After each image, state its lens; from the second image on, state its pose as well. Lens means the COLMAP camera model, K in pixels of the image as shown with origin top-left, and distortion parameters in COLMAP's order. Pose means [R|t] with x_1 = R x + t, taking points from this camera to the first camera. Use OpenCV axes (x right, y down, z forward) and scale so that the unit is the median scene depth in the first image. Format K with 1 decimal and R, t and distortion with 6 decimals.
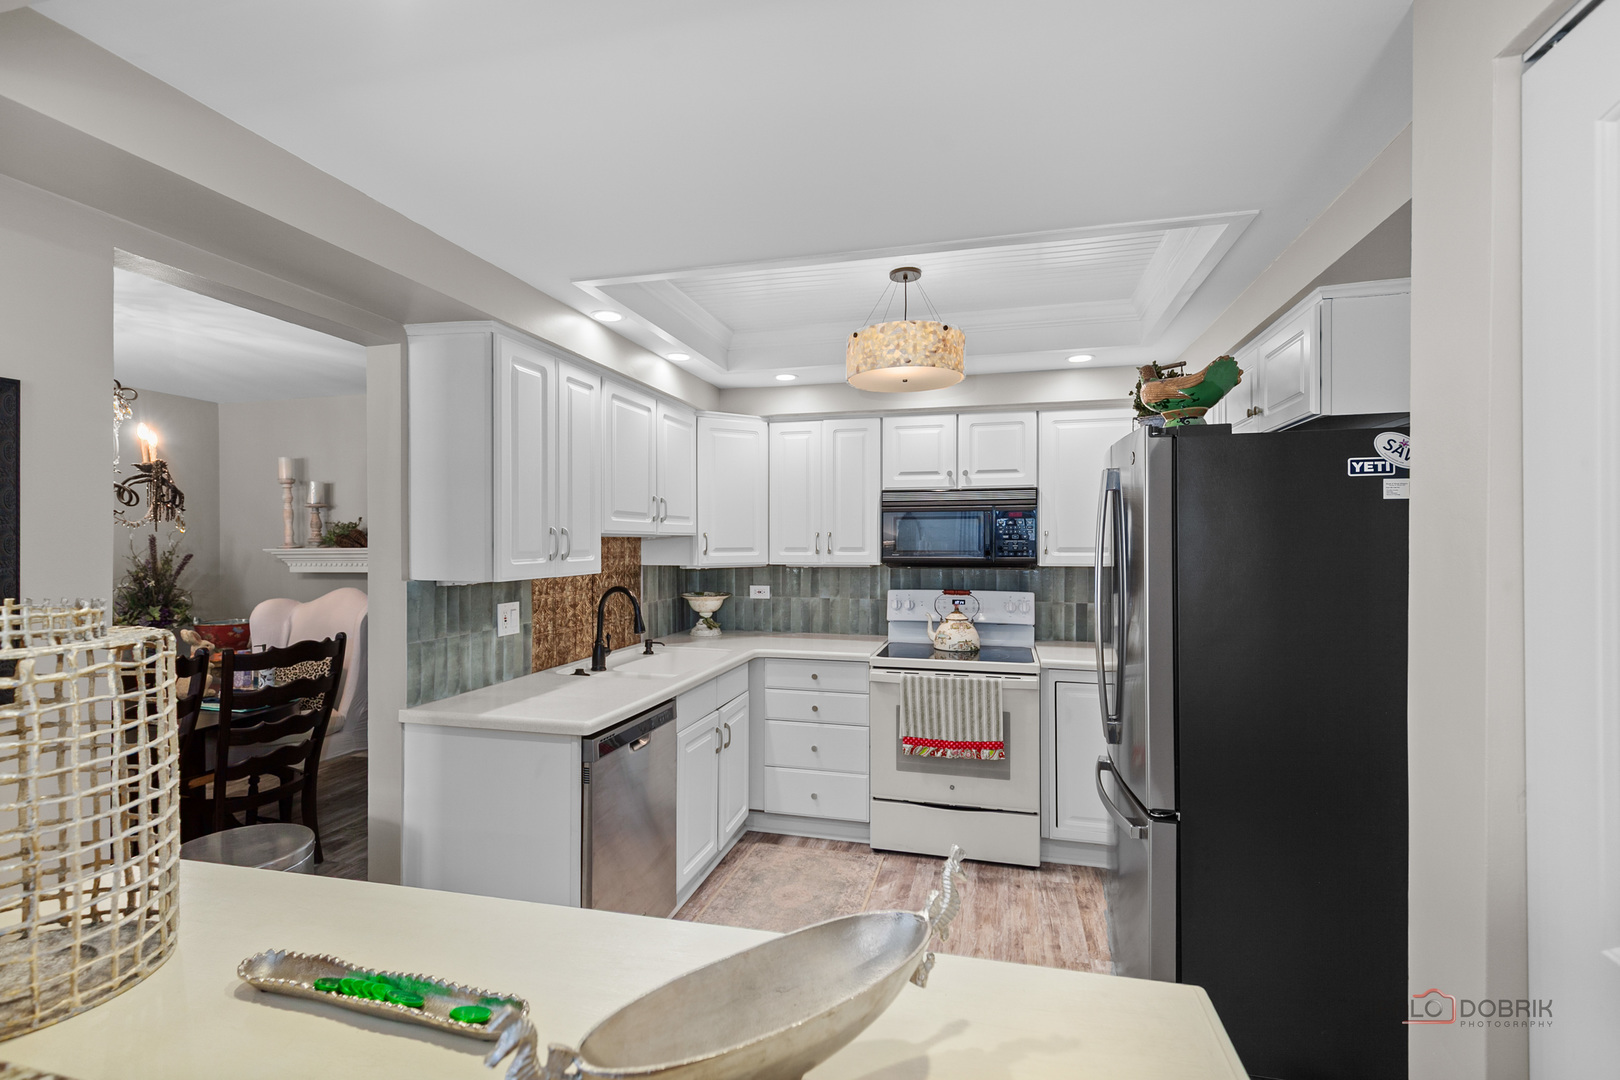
lens RADIAL K [[747.8, 0, 798.2], [0, 747.8, 554.0], [0, 0, 1]] dist [-0.000007, -0.000089]
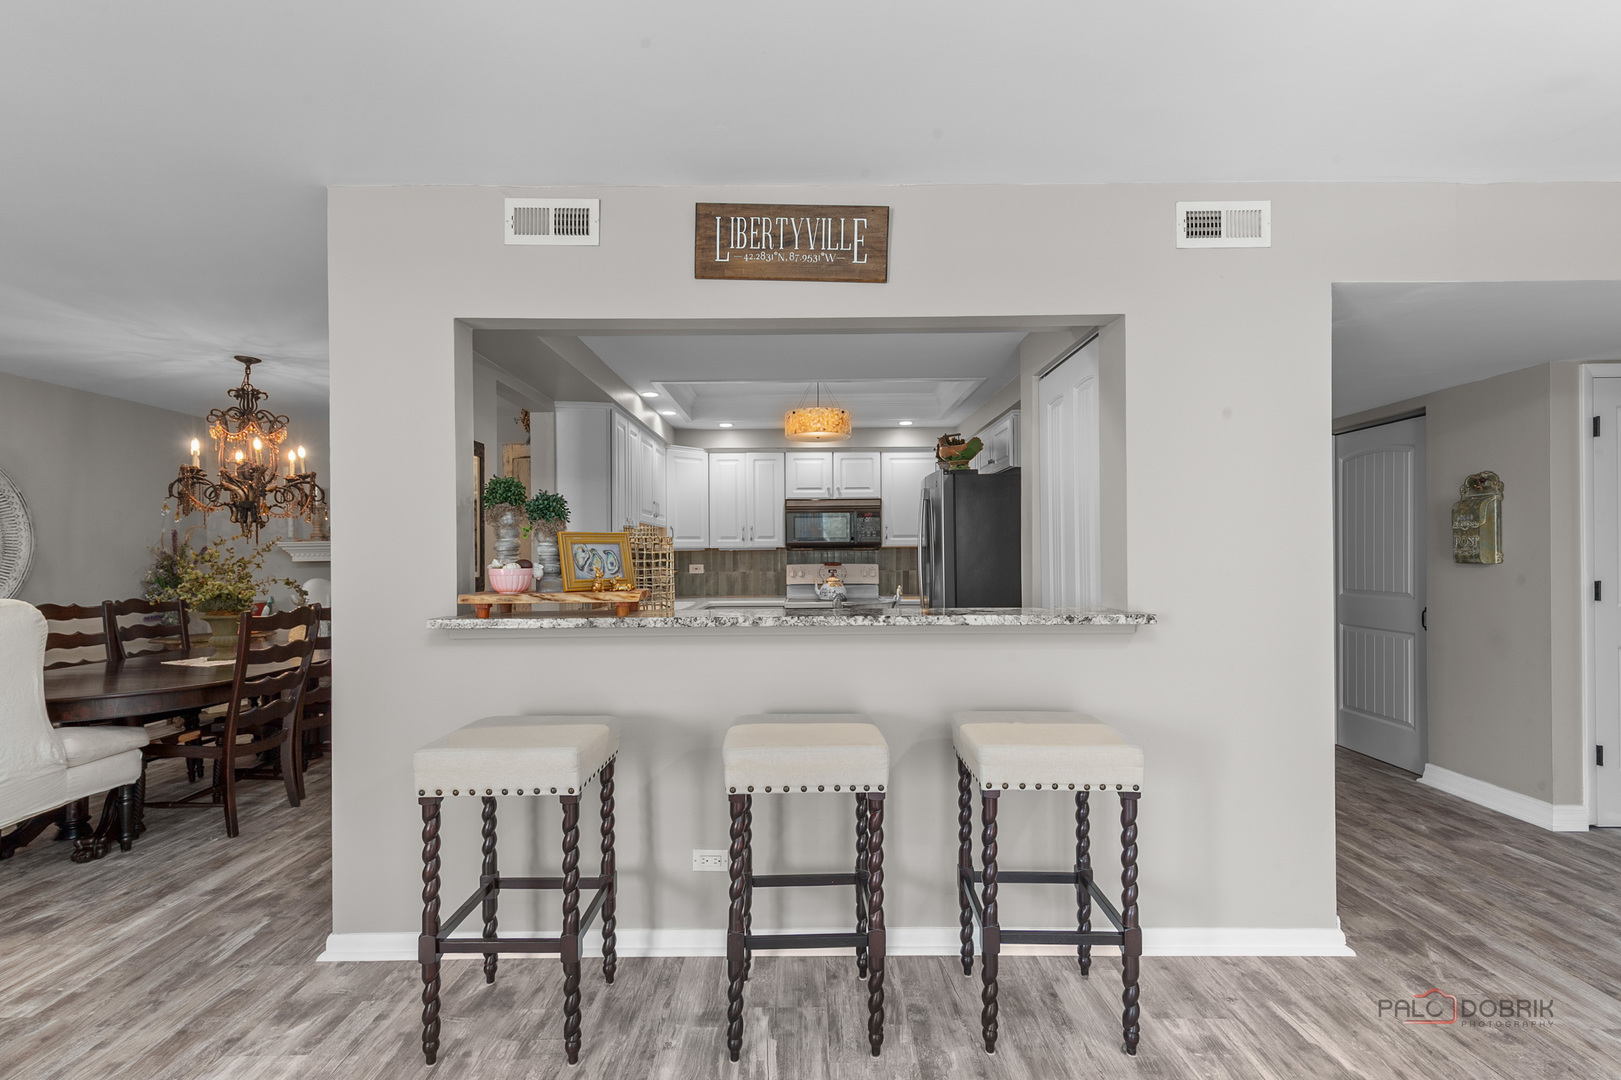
lens RADIAL K [[748.3, 0, 805.8], [0, 748.3, 560.0], [0, 0, 1]] dist [-0.000007, -0.000089]
pose [[0.967298, -0.008862, 0.253486, -0.273517], [0.010946, 0.999917, -0.006814, 0.059163], [-0.253405, 0.009366, 0.967315, -0.579484]]
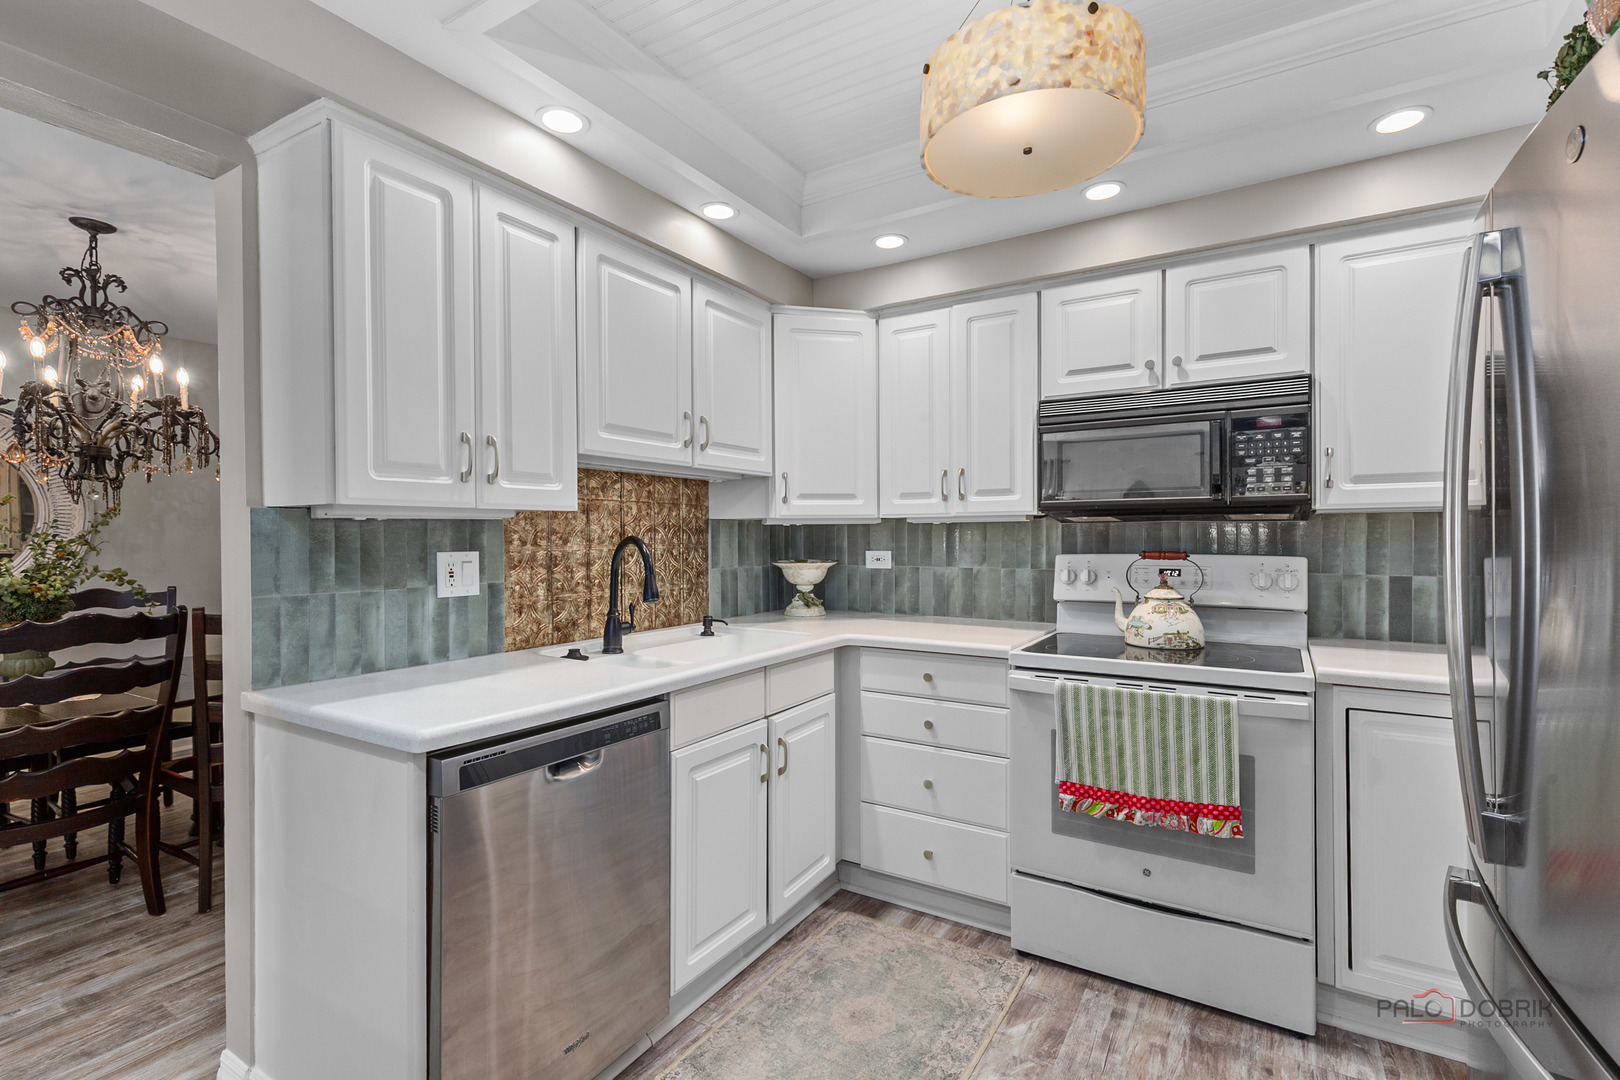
lens RADIAL K [[747.8, 0, 800.3], [0, 747.8, 547.1], [0, 0, 1]] dist [-0.000007, -0.000089]
pose [[0.954348, 0.000860, -0.298695, 0.121279], [-0.001972, 0.999992, -0.003421, 0.052846], [0.298689, 0.003854, 0.954343, 0.345931]]
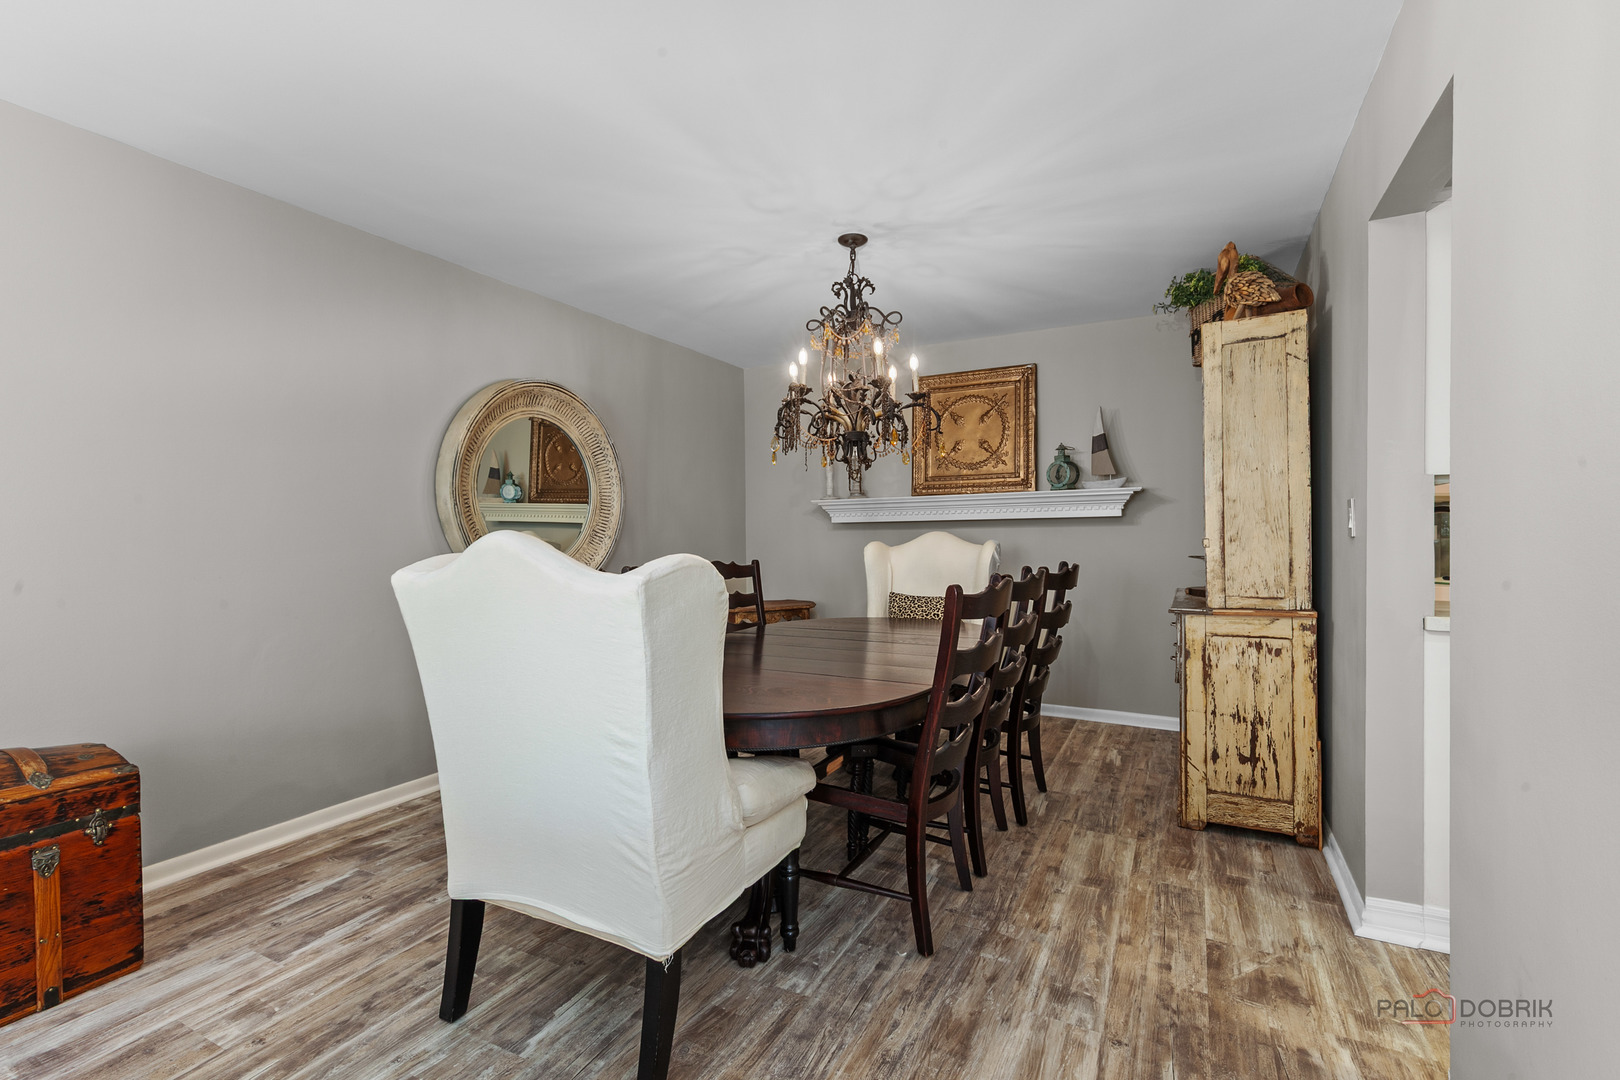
lens RADIAL K [[747.8, 0, 797.3], [0, 747.8, 547.7], [0, 0, 1]] dist [-0.000007, -0.000089]
pose [[0.969153, -0.000215, -0.246460, -0.704391], [0.001950, 0.999975, 0.006796, 0.078291], [0.246453, -0.007067, 0.969129, -0.040317]]
